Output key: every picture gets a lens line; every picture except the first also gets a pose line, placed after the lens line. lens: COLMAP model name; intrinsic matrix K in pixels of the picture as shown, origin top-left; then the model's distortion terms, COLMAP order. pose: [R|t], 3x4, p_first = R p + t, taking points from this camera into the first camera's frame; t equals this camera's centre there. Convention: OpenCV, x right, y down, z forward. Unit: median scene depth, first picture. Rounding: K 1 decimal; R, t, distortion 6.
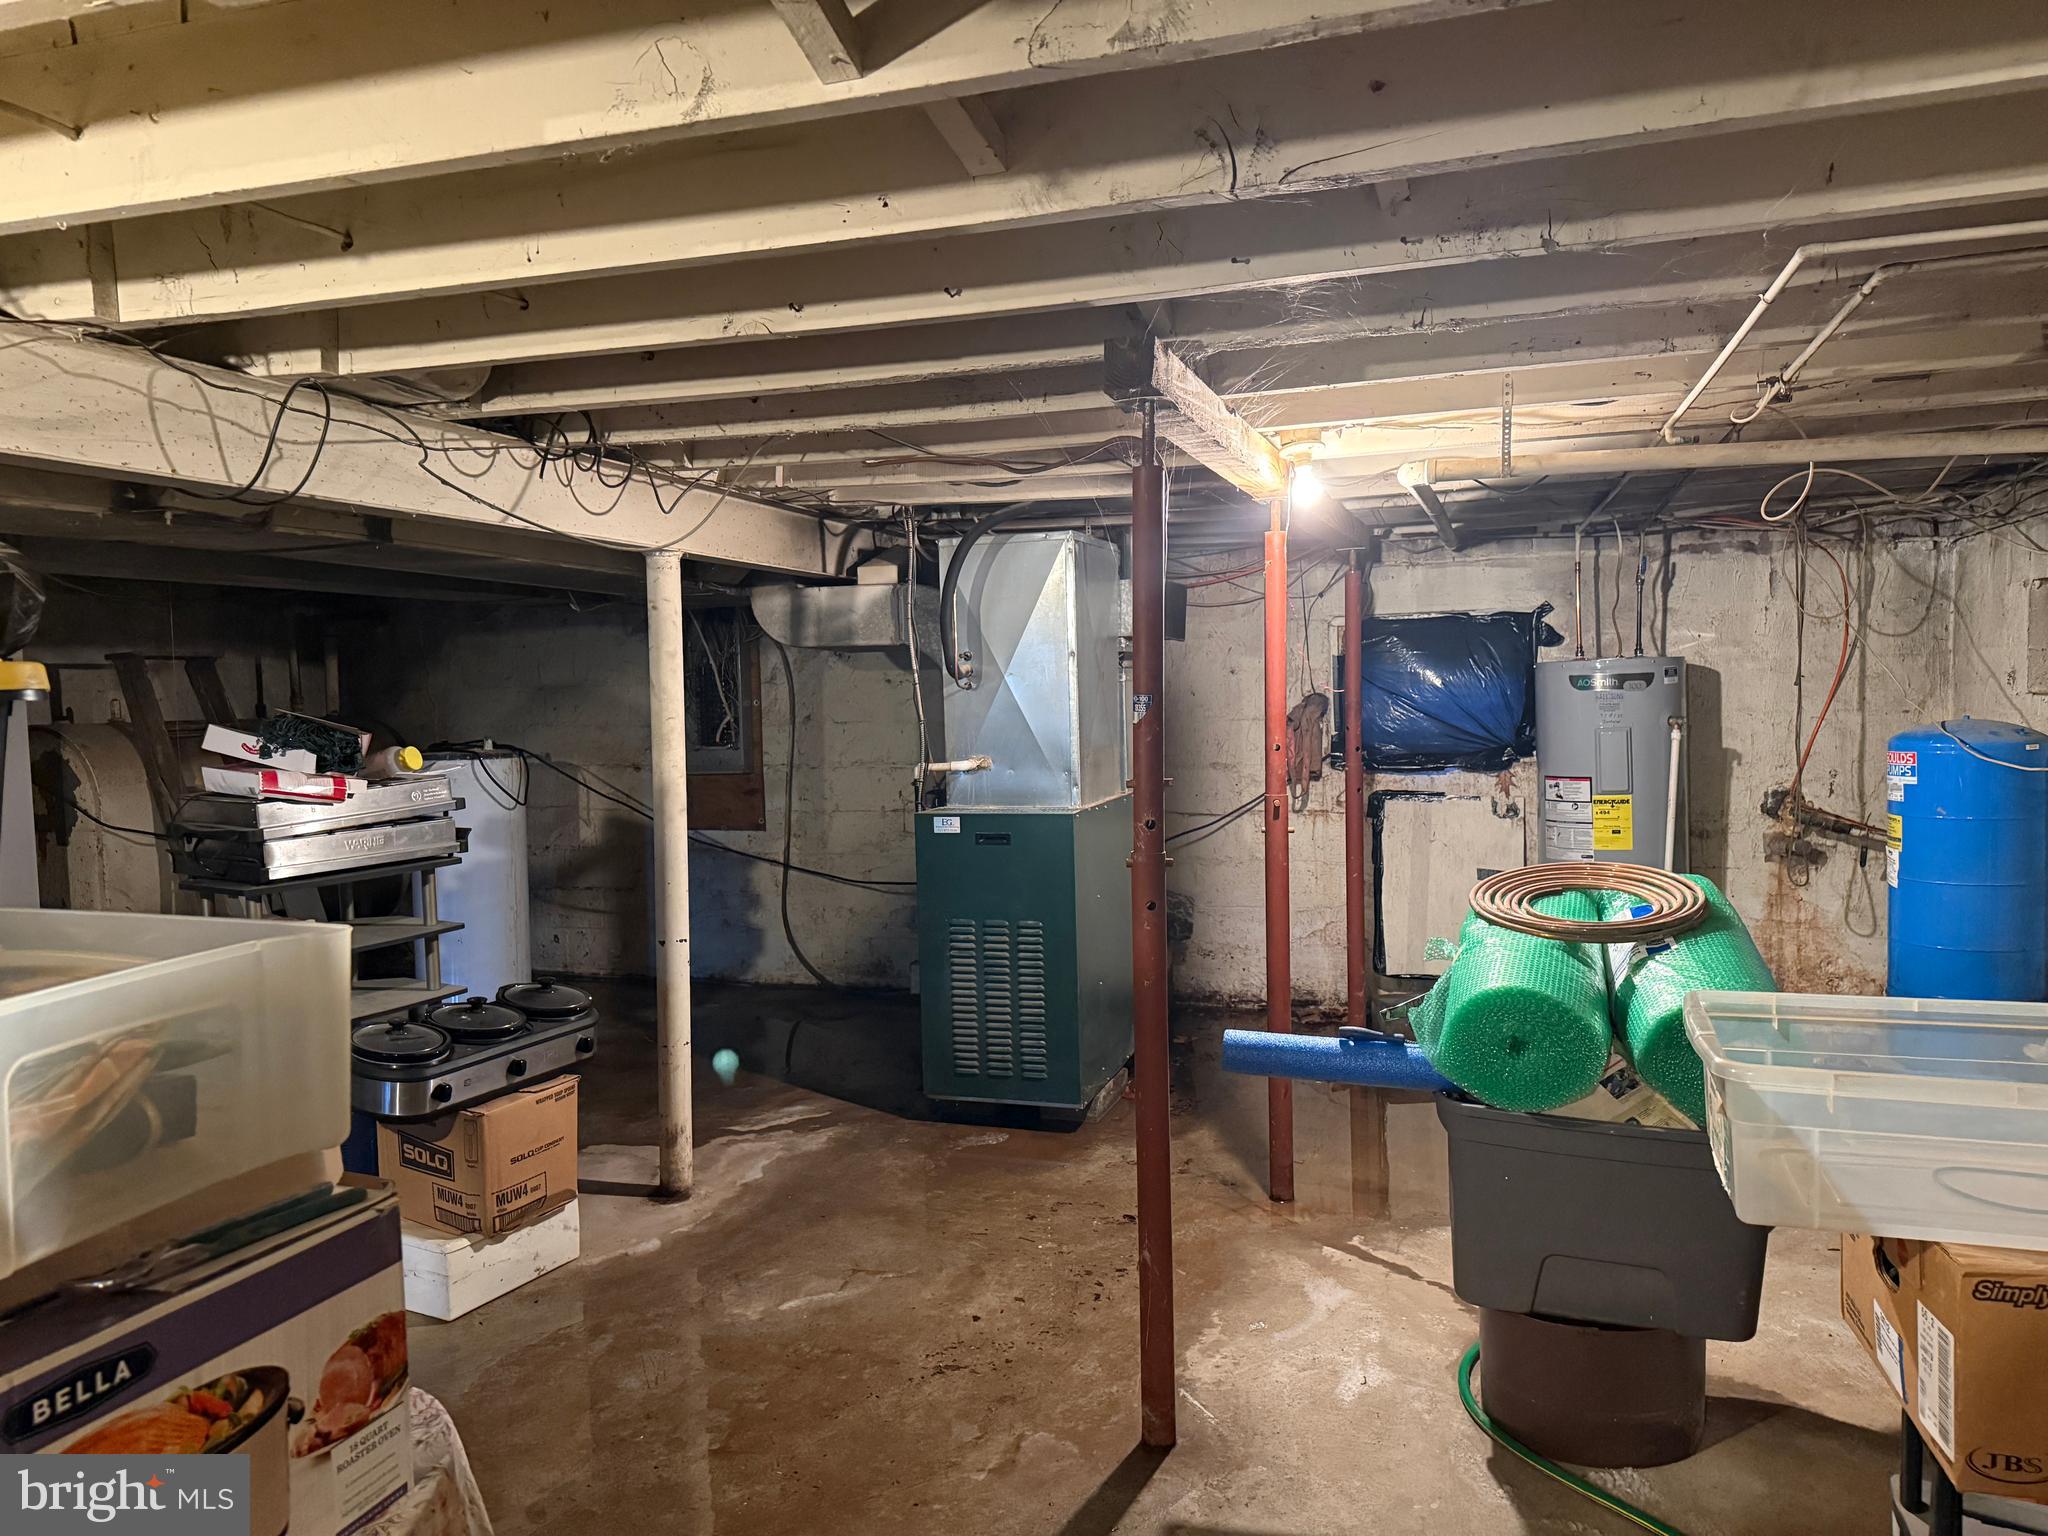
lens RADIAL K [[1440.2, 0, 1017.5], [0, 1440.2, 767.6], [0, 0, 1]] dist [0.096374, -0.114682]
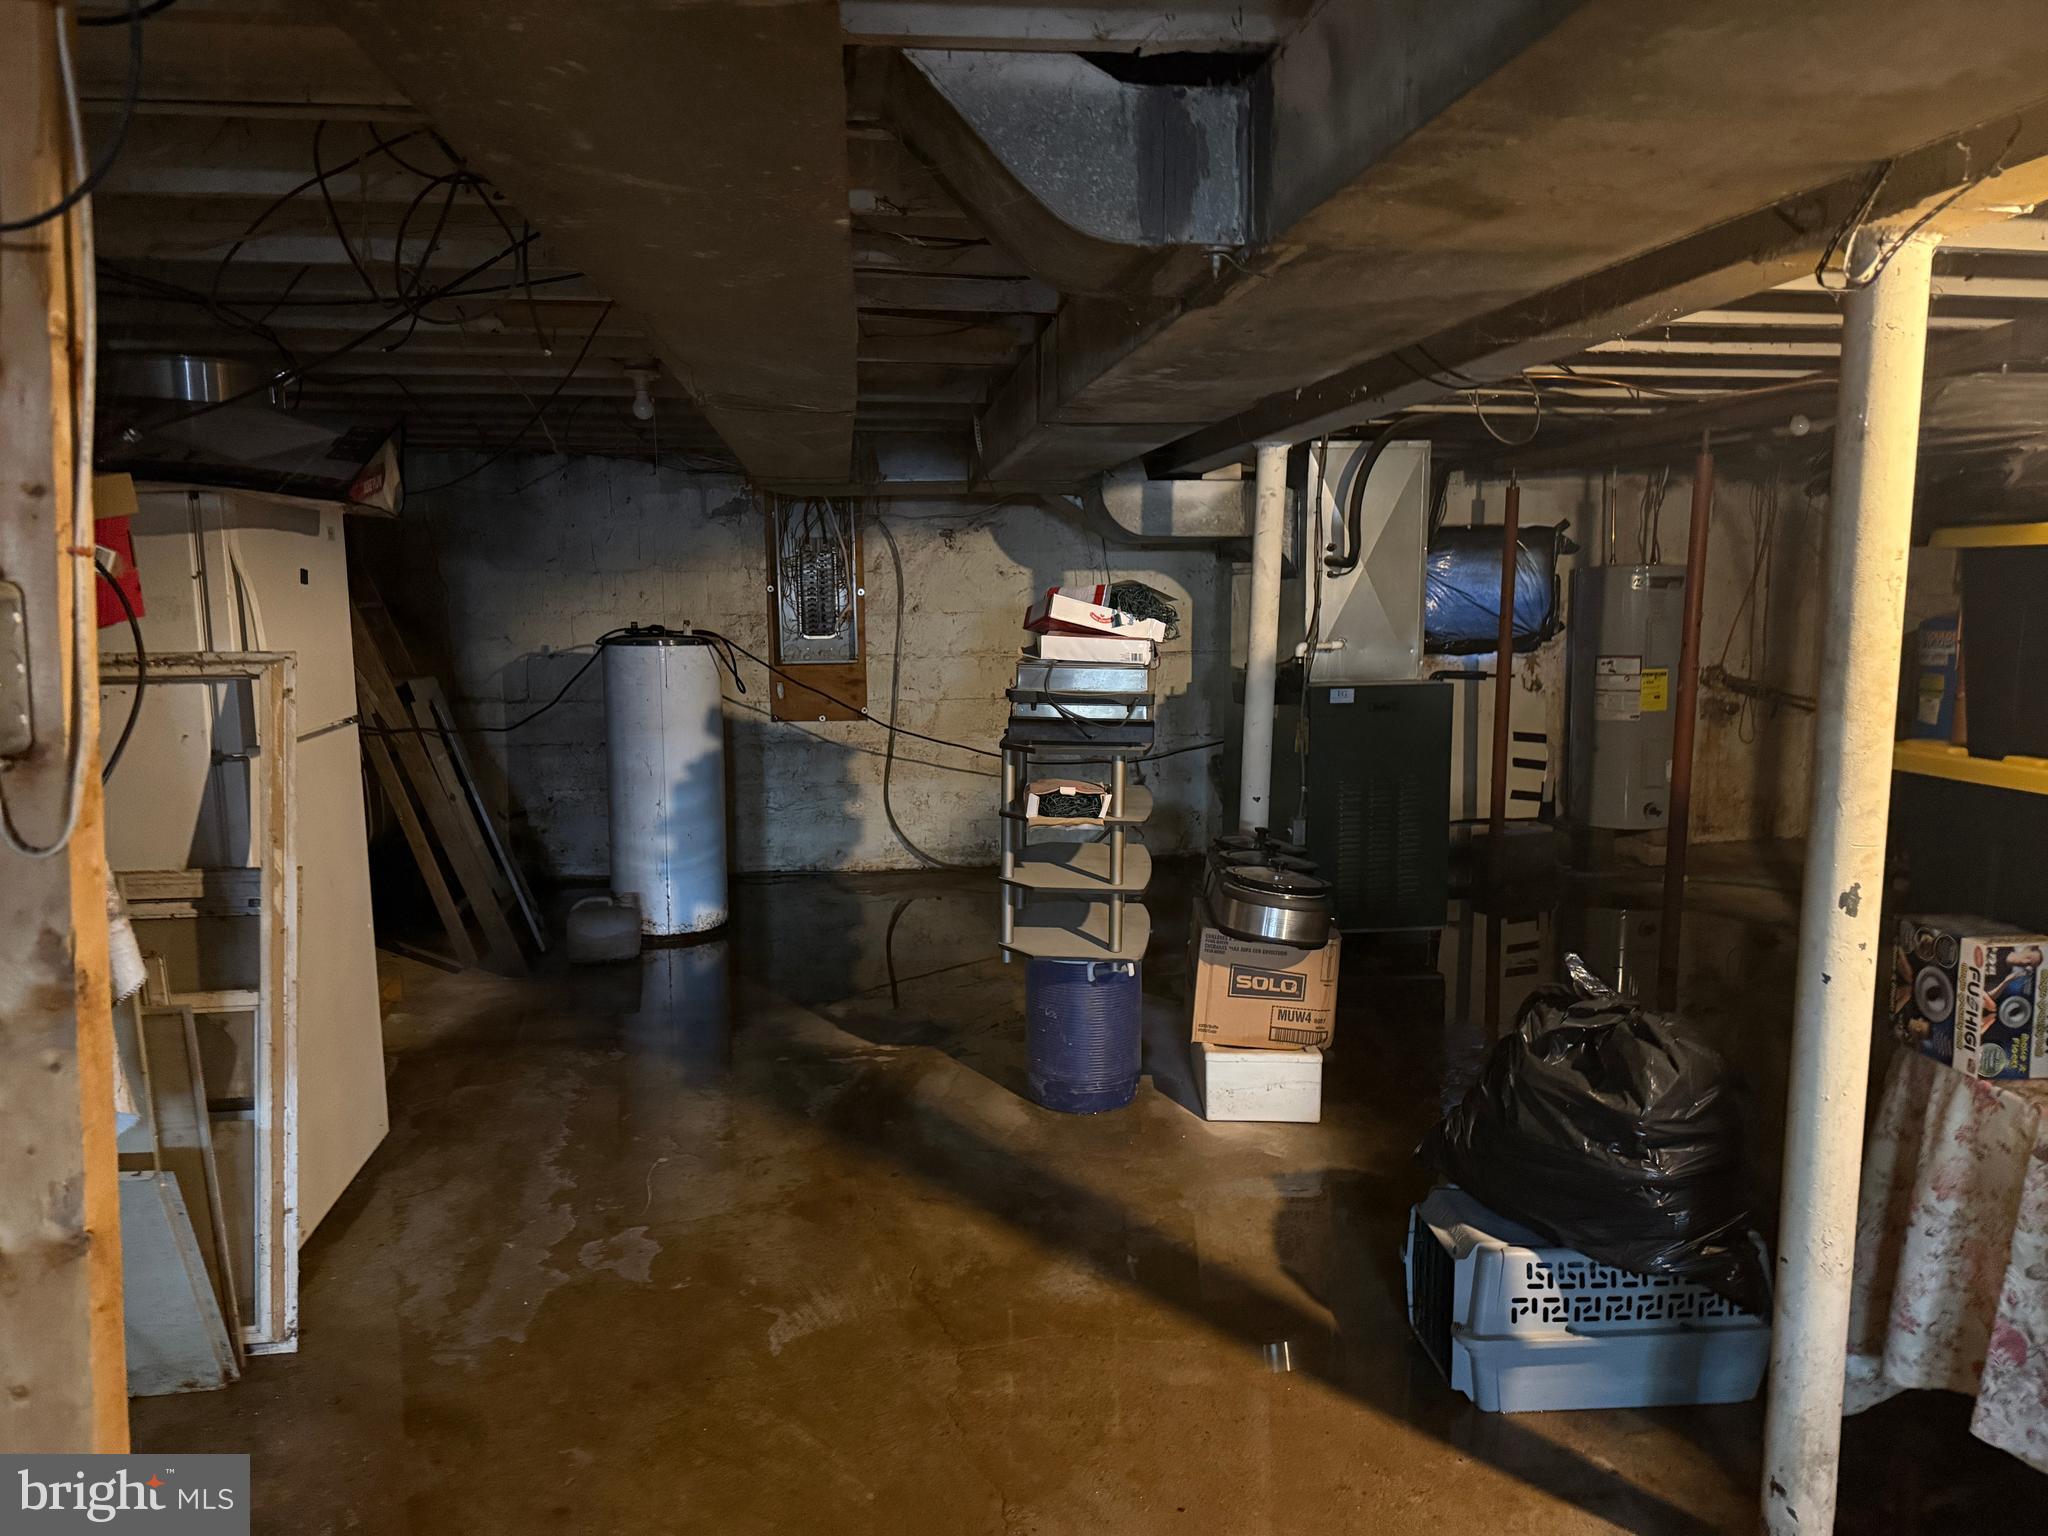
lens RADIAL K [[1440.2, 0, 1029.5], [0, 1440.2, 759.1], [0, 0, 1]] dist [0.096374, -0.114682]
pose [[0.900441, -0.033898, 0.433655, -0.637071], [0.009930, 0.998301, 0.057417, 0.017494], [-0.434865, -0.047394, 0.899248, 0.056020]]
